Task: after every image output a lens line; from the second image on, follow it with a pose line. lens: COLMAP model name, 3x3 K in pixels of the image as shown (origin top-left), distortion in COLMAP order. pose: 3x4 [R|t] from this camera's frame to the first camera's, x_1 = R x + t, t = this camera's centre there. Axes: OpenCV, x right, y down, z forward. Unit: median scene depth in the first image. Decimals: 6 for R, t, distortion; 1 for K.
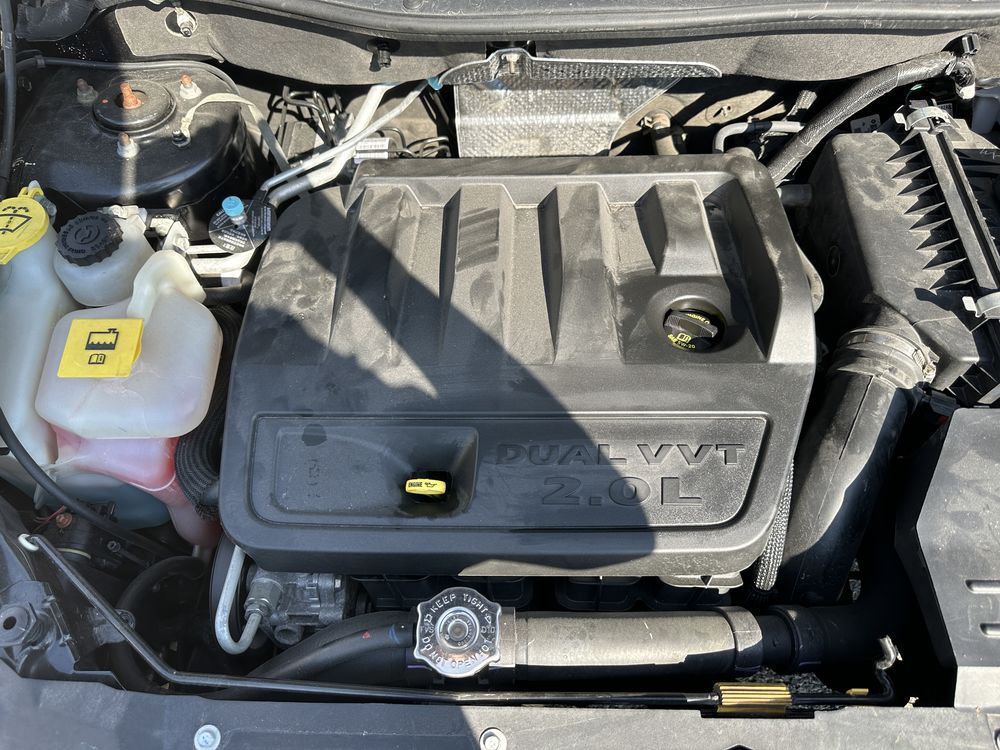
lens RADIAL K [[707.8, 0, 506.1], [0, 707.8, 370.7], [0, 0, 1]] dist [0.019541, -0.026870]
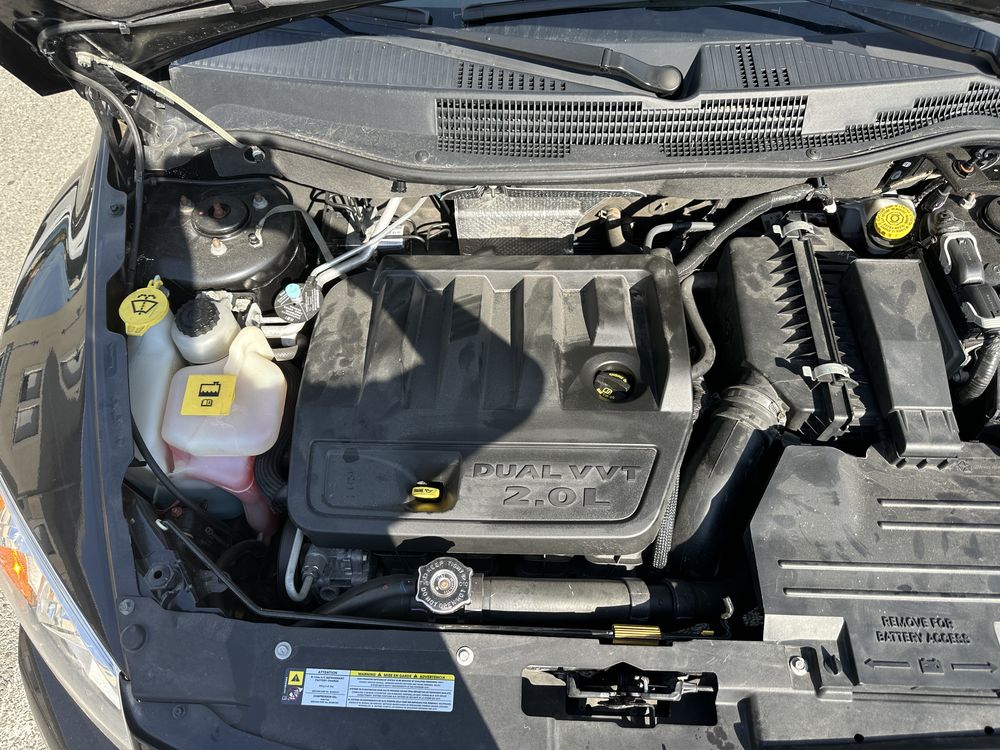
lens RADIAL K [[707.8, 0, 492.8], [0, 707.8, 374.0], [0, 0, 1]] dist [0.019541, -0.026870]
pose [[0.999443, 0.013027, -0.030710, 0.064536], [-0.013472, 0.999806, -0.014348, -0.059574], [0.030517, 0.014754, 0.999425, -0.446467]]
